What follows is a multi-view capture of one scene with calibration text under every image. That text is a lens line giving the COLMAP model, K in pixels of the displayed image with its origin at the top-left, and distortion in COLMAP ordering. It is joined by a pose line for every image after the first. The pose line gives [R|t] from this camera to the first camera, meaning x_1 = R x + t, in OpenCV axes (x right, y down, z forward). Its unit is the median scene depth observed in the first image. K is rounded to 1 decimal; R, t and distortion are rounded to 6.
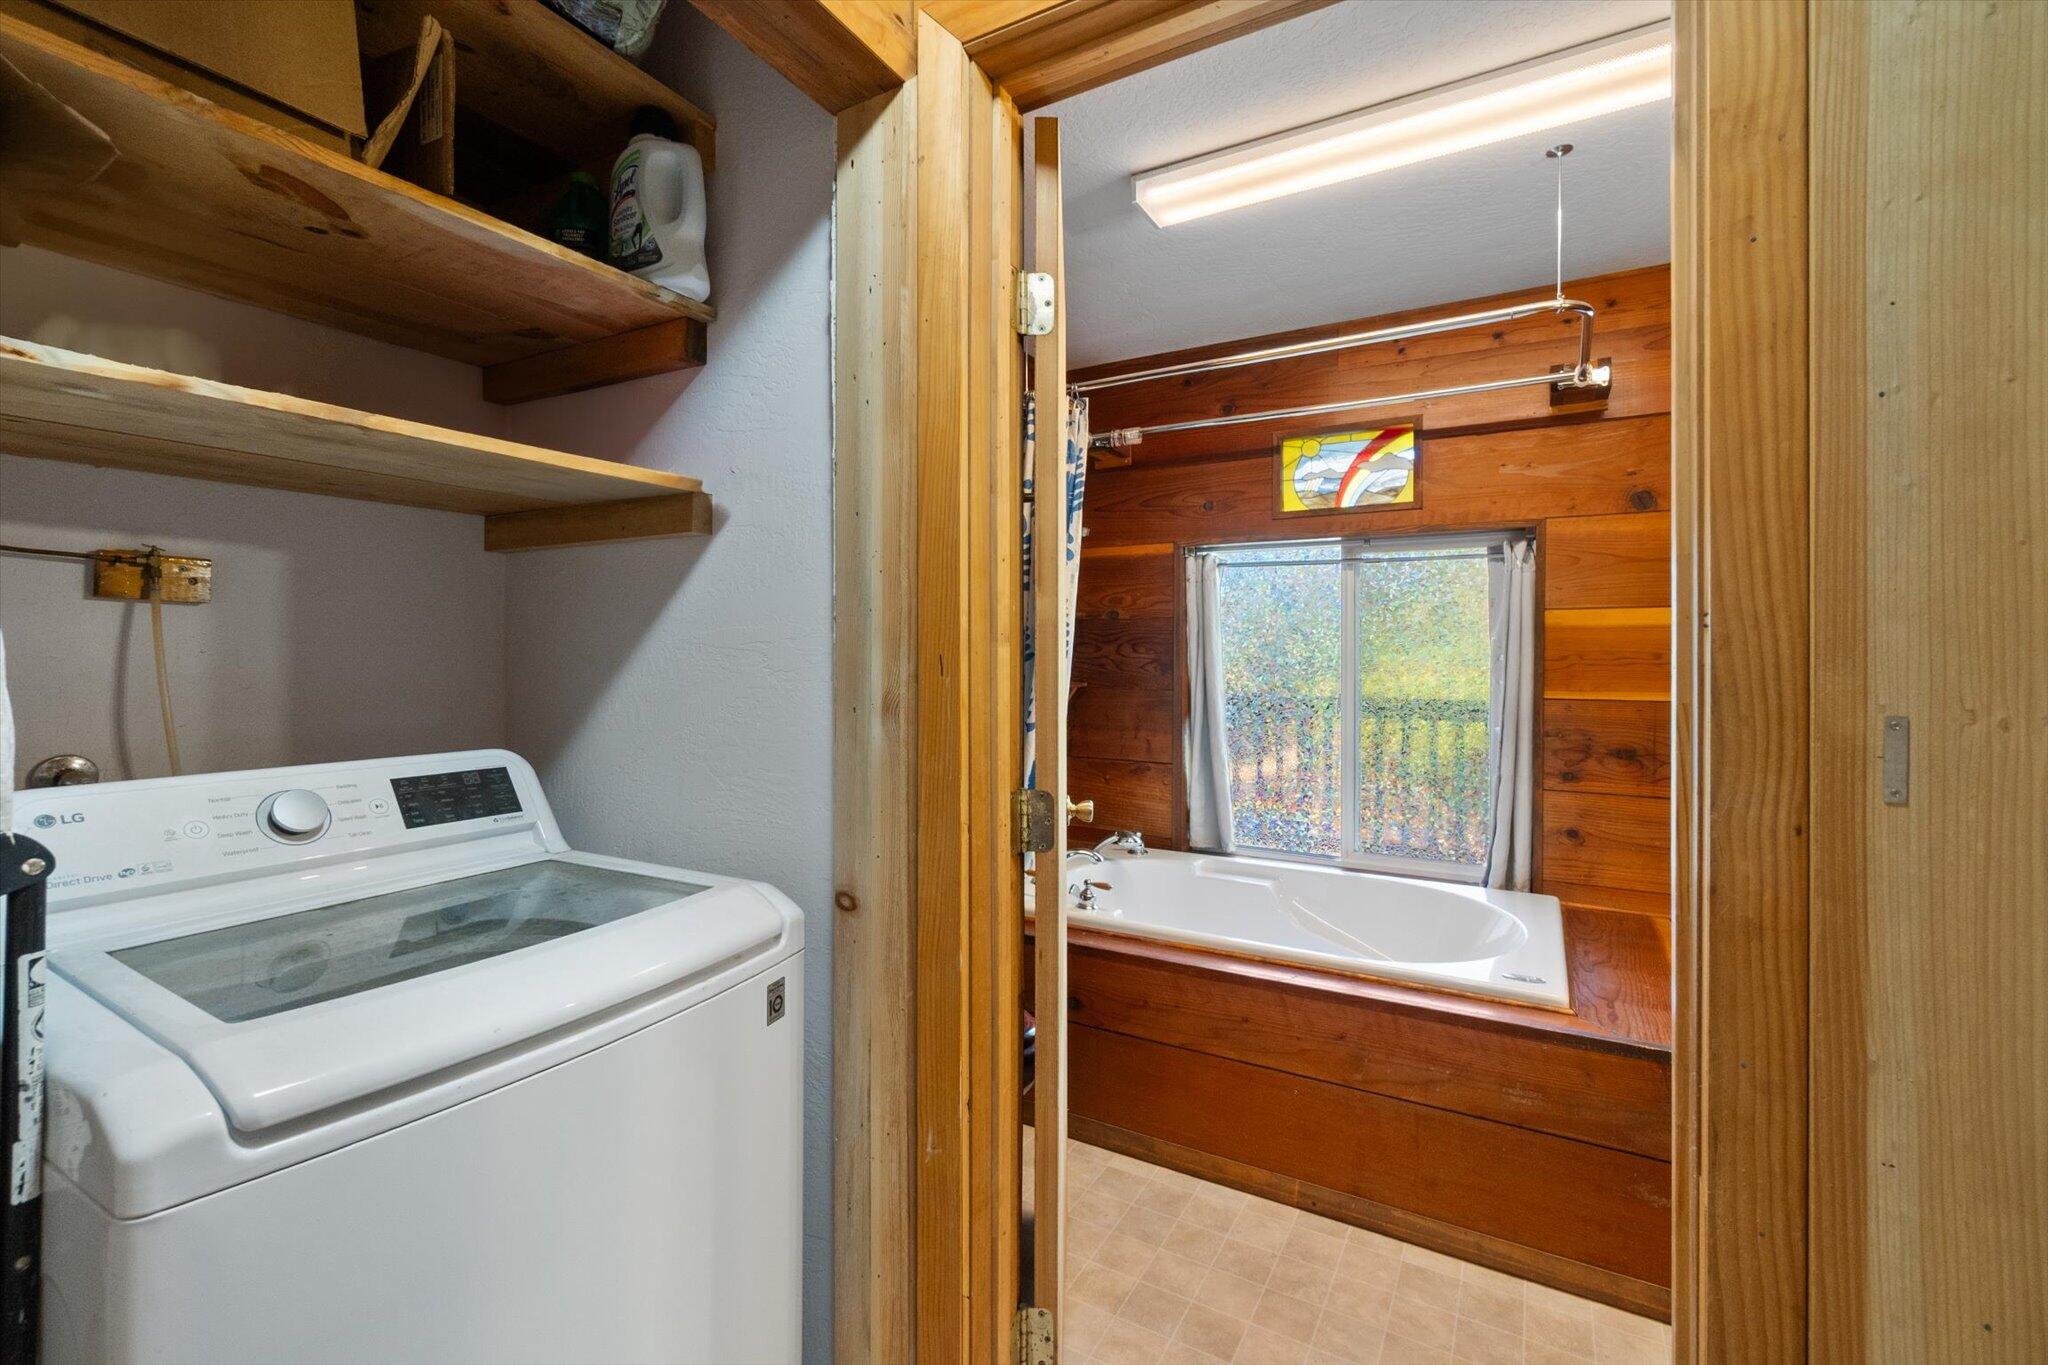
lens RADIAL K [[881.7, 0, 1022.7], [0, 881.7, 655.4], [0, 0, 1]] dist [-0.004441, -0.000352]
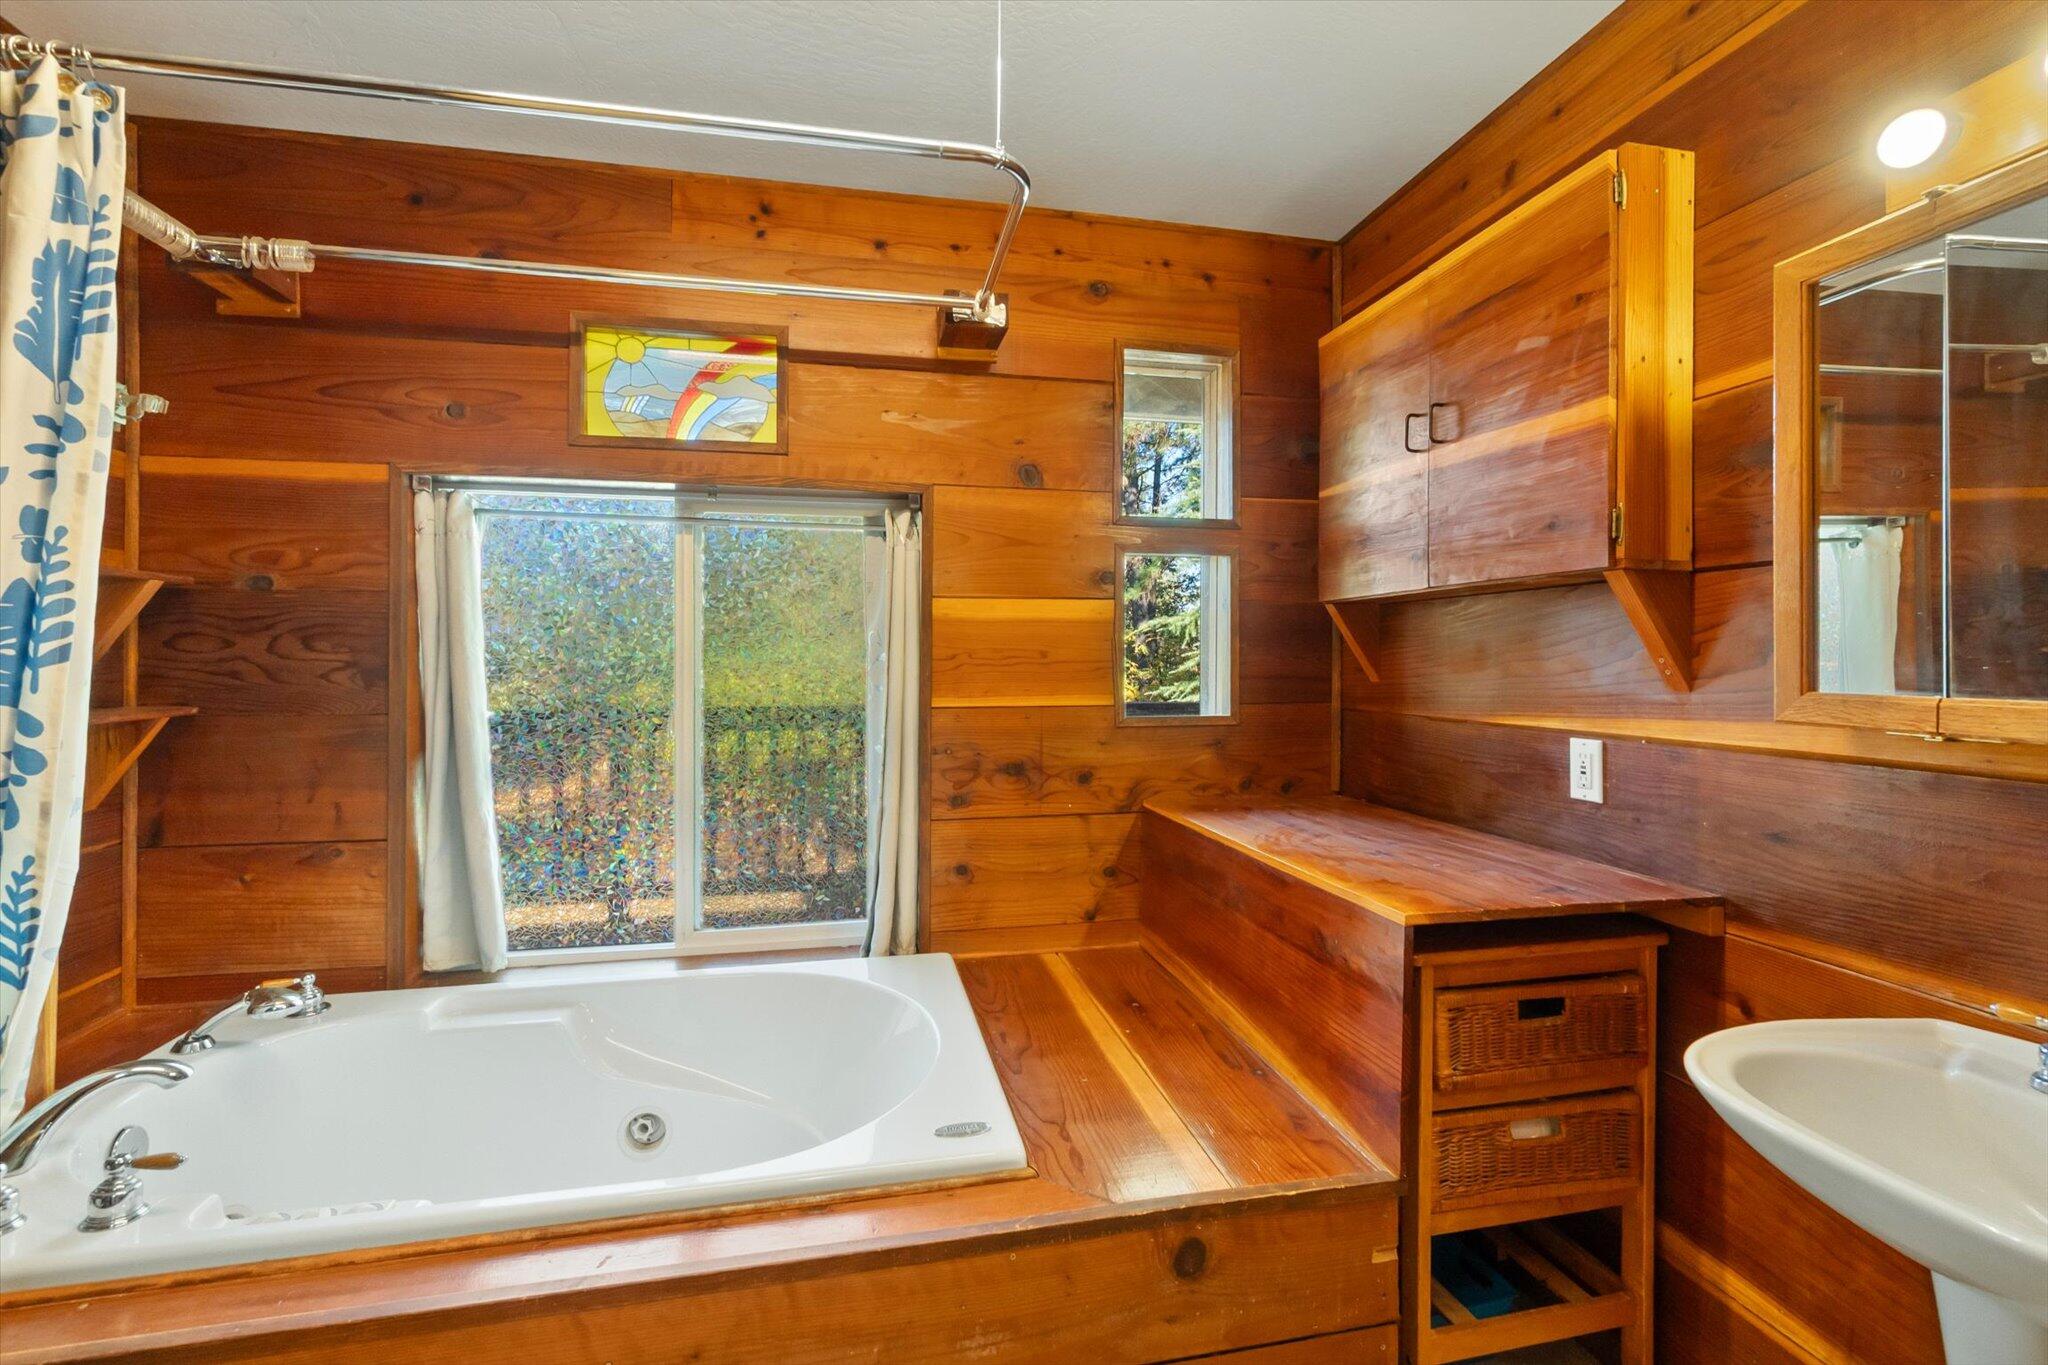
lens RADIAL K [[881.7, 0, 1022.7], [0, 881.7, 655.4], [0, 0, 1]] dist [-0.004441, -0.000352]
pose [[0.740227, -0.001227, 0.672356, 0.103395], [0.003359, 0.999993, -0.001873, 0.002861], [-0.672349, 0.003645, 0.740225, 0.323197]]
